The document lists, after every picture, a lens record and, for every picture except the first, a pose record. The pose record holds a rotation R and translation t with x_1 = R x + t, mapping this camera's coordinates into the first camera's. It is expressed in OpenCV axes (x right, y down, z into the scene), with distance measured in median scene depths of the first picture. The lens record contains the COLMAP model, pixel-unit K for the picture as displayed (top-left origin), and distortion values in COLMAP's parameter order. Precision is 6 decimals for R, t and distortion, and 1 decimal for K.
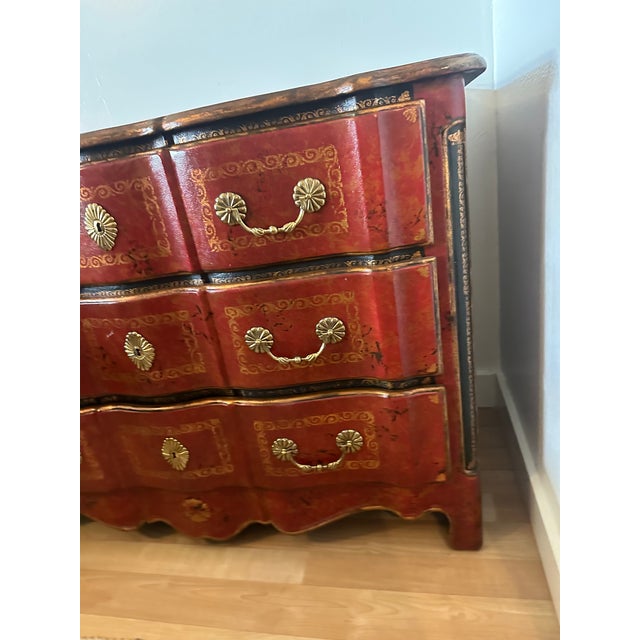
lens RADIAL K [[460.1, 0, 316.2], [0, 460.1, 323.9], [0, 0, 1]] dist [0.072255, -0.115502]
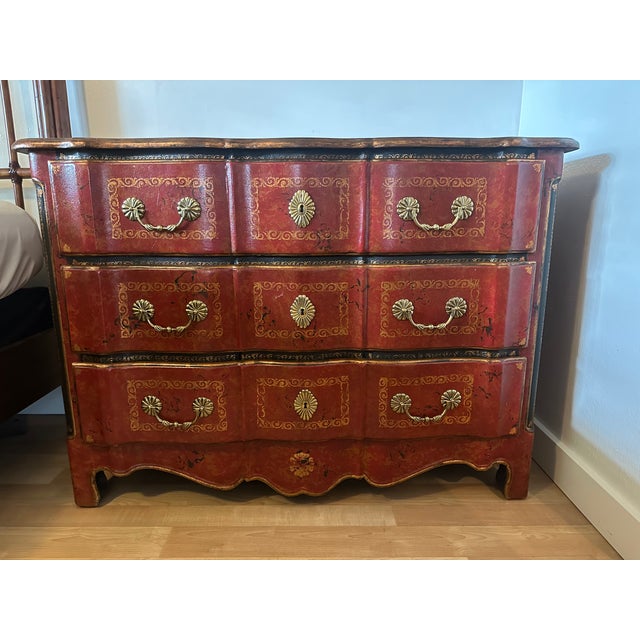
lens RADIAL K [[460.1, 0, 322.2], [0, 460.1, 315.8], [0, 0, 1]] dist [0.072255, -0.115502]
pose [[0.967911, 0.109808, 0.226030, -0.644107], [-0.070735, 0.982159, -0.174242, 0.298701], [-0.241131, 0.152662, 0.958410, -0.208442]]
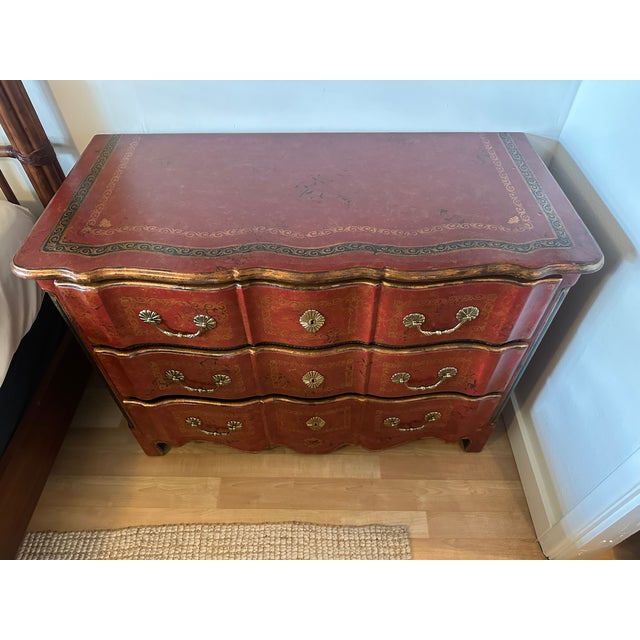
lens RADIAL K [[460.1, 0, 321.6], [0, 460.1, 327.2], [0, 0, 1]] dist [0.072255, -0.115502]
pose [[0.969451, -0.035555, 0.242696, -0.737590], [-0.076530, 0.896205, 0.436990, -0.755548], [-0.233043, -0.442214, 0.866105, -0.180270]]
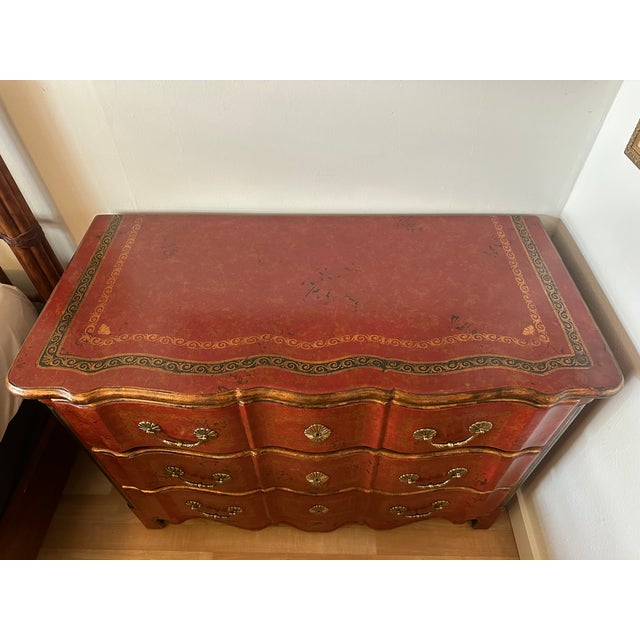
lens RADIAL K [[460.1, 0, 320.0], [0, 460.1, 325.9], [0, 0, 1]] dist [0.072255, -0.115502]
pose [[0.971795, -0.025203, 0.234477, -0.726207], [-0.082194, 0.895731, 0.436933, -1.008512], [-0.221040, -0.443881, 0.868395, 0.000652]]
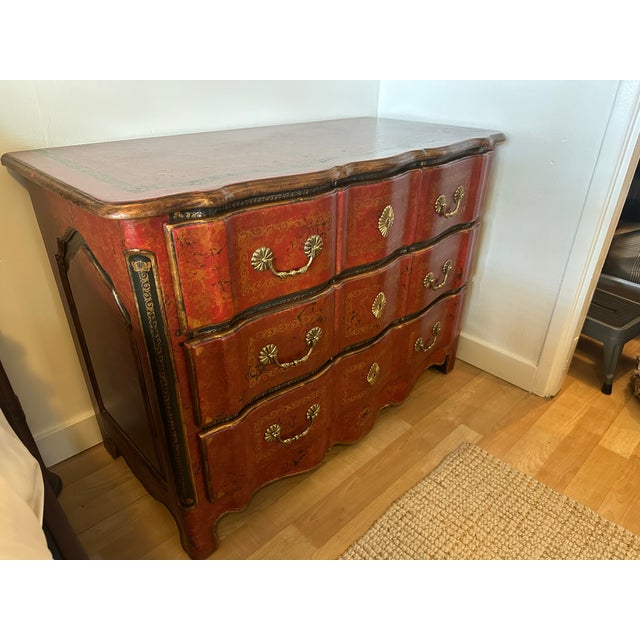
lens RADIAL K [[460.1, 0, 330.6], [0, 460.1, 322.3], [0, 0, 1]] dist [0.072255, -0.115502]
pose [[0.555520, -0.258202, 0.790398, -1.717761], [0.193031, 0.964643, 0.179454, -0.190442], [-0.808787, 0.052881, 0.585719, 0.298507]]
